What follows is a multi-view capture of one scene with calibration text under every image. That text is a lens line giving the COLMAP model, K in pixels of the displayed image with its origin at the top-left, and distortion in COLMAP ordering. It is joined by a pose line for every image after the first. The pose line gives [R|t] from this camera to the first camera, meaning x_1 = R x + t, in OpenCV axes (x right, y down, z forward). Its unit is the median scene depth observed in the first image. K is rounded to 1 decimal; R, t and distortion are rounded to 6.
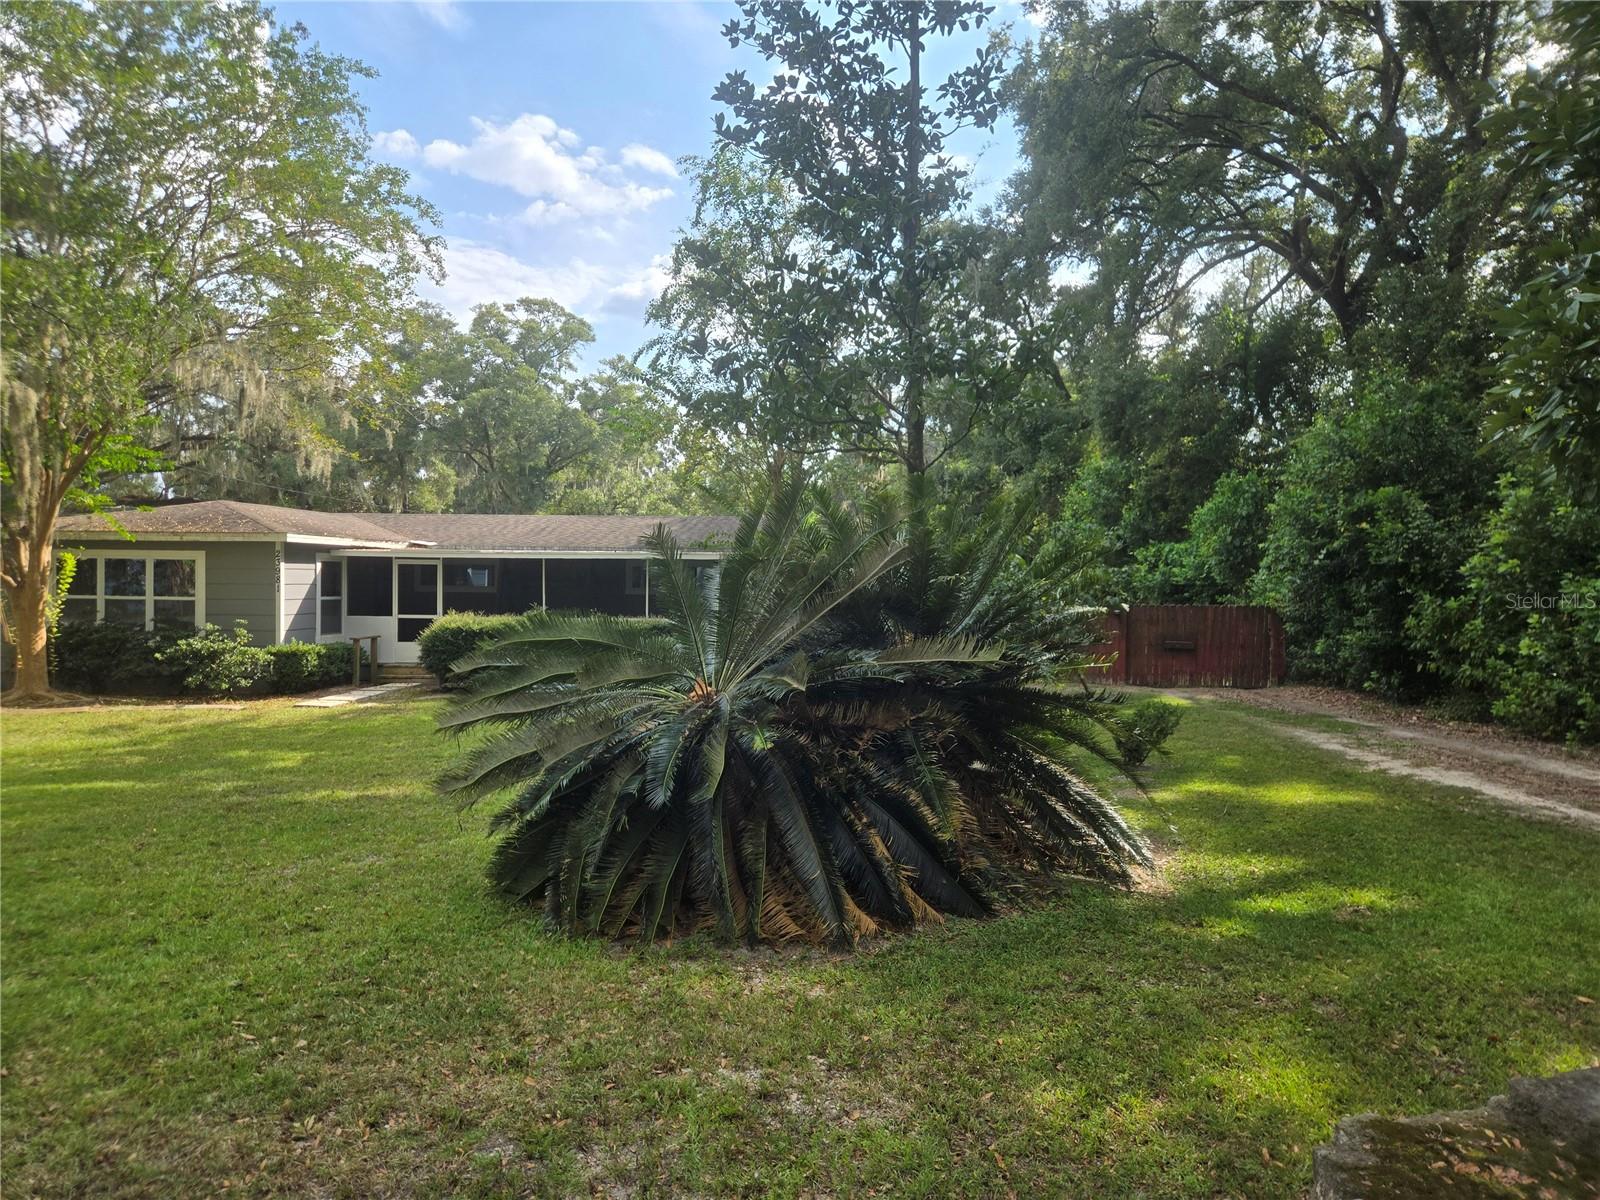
lens RADIAL K [[1072.4, 0, 792.3], [0, 1072.4, 592.9], [0, 0, 1]] dist [0.086052, -0.077244]
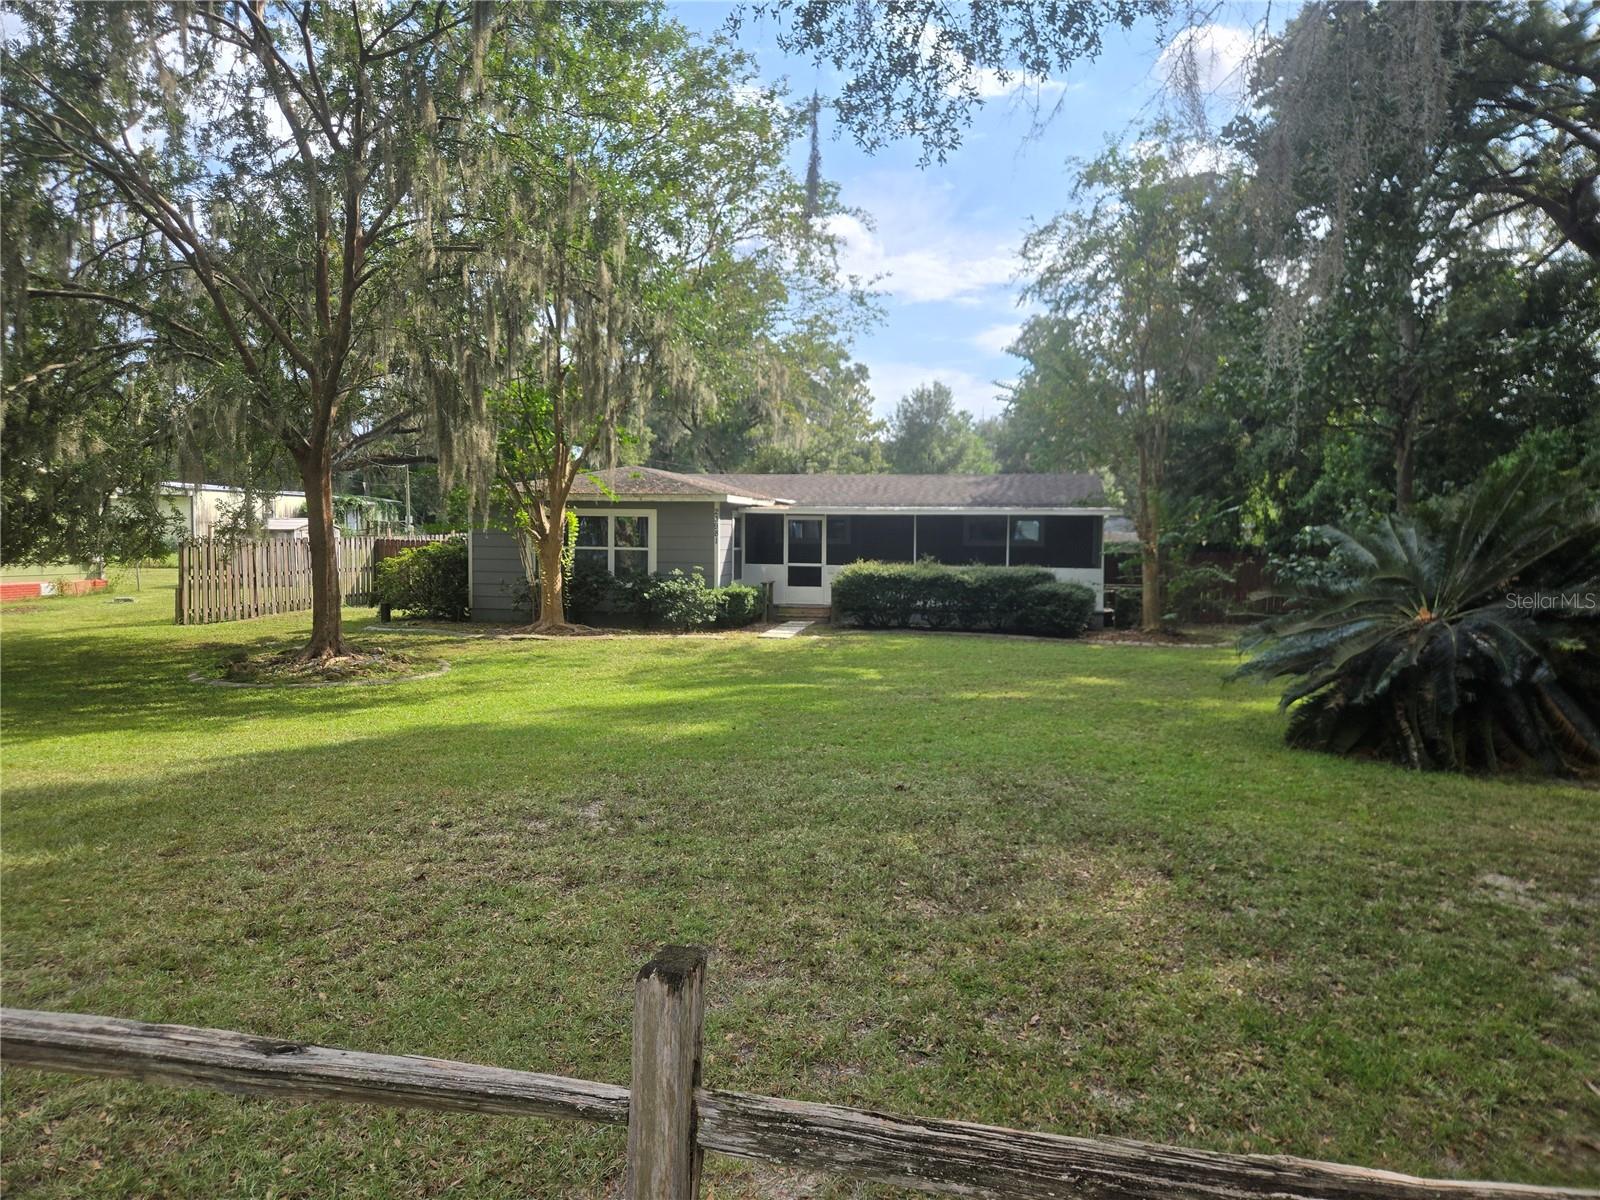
lens RADIAL K [[1072.4, 0, 792.3], [0, 1072.4, 592.9], [0, 0, 1]] dist [0.086052, -0.077244]
pose [[0.995145, 0.005939, -0.098244, -0.269374], [-0.001407, 0.998934, 0.046133, -0.001457], [0.098414, -0.045771, 0.994092, -0.172072]]
